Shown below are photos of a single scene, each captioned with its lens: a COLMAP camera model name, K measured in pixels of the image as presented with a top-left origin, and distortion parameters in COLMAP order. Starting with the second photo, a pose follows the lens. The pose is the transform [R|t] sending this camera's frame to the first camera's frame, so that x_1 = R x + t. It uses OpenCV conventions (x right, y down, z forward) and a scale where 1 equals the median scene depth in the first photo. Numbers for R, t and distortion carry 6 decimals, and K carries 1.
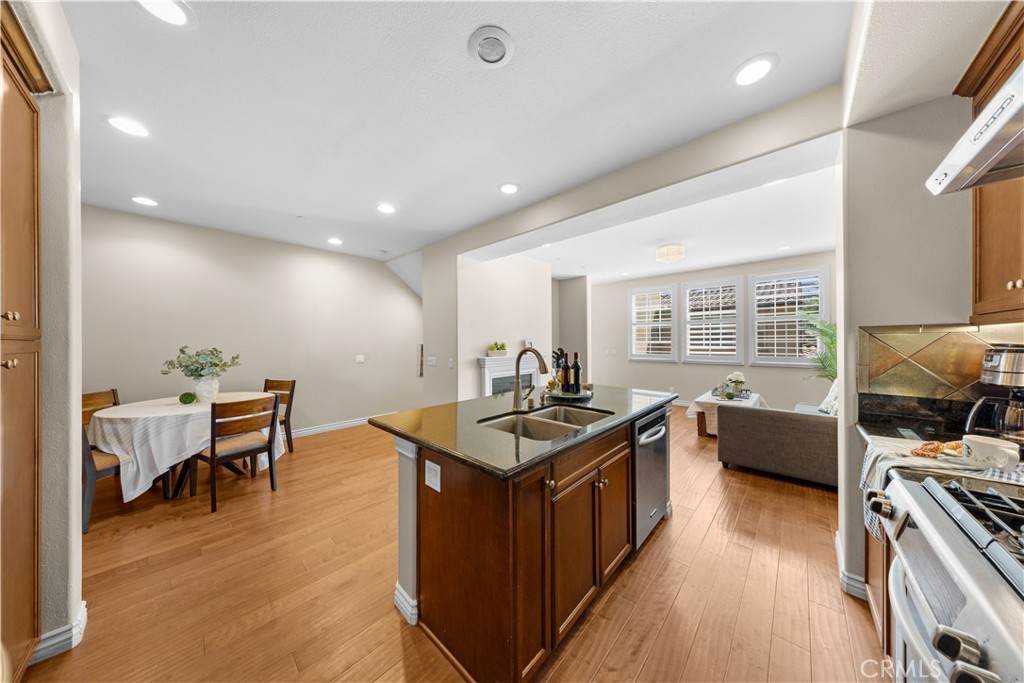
lens RADIAL K [[314.1, 0, 511.2], [0, 314.1, 341.7], [0, 0, 1]] dist [-0.000181, -0.000004]
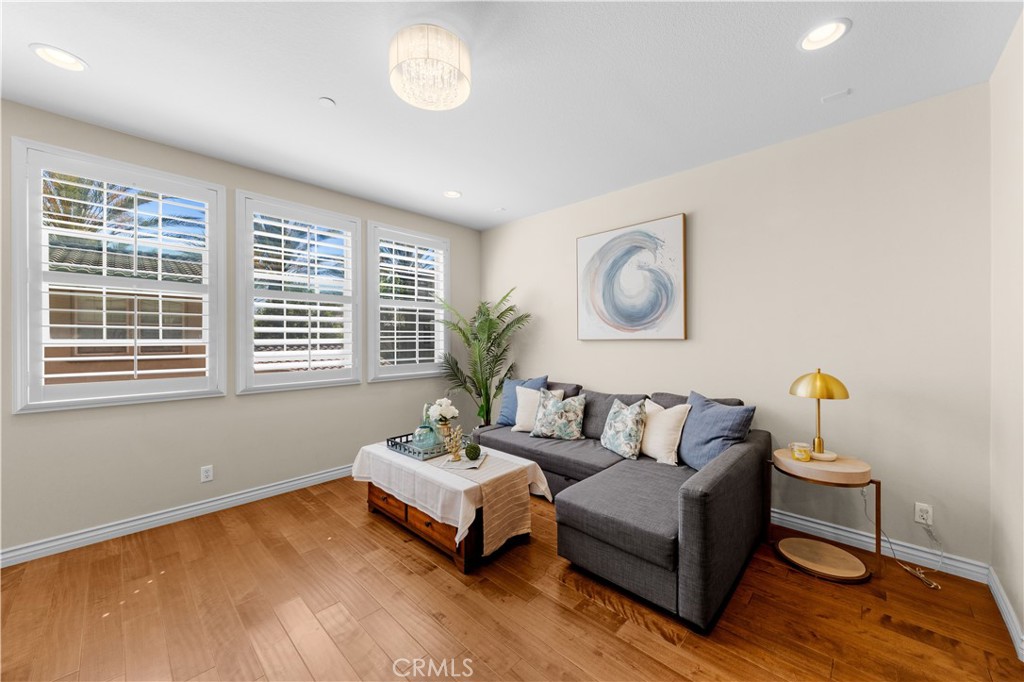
lens RADIAL K [[383.9, 0, 511.8], [0, 383.9, 340.2], [0, 0, 1]] dist [-0.000475, -0.000041]
pose [[0.016600, -0.003085, 0.999857, 0.071123], [-0.000104, 0.999995, 0.003087, -0.002228], [-0.999862, -0.000155, 0.016599, 0.635810]]
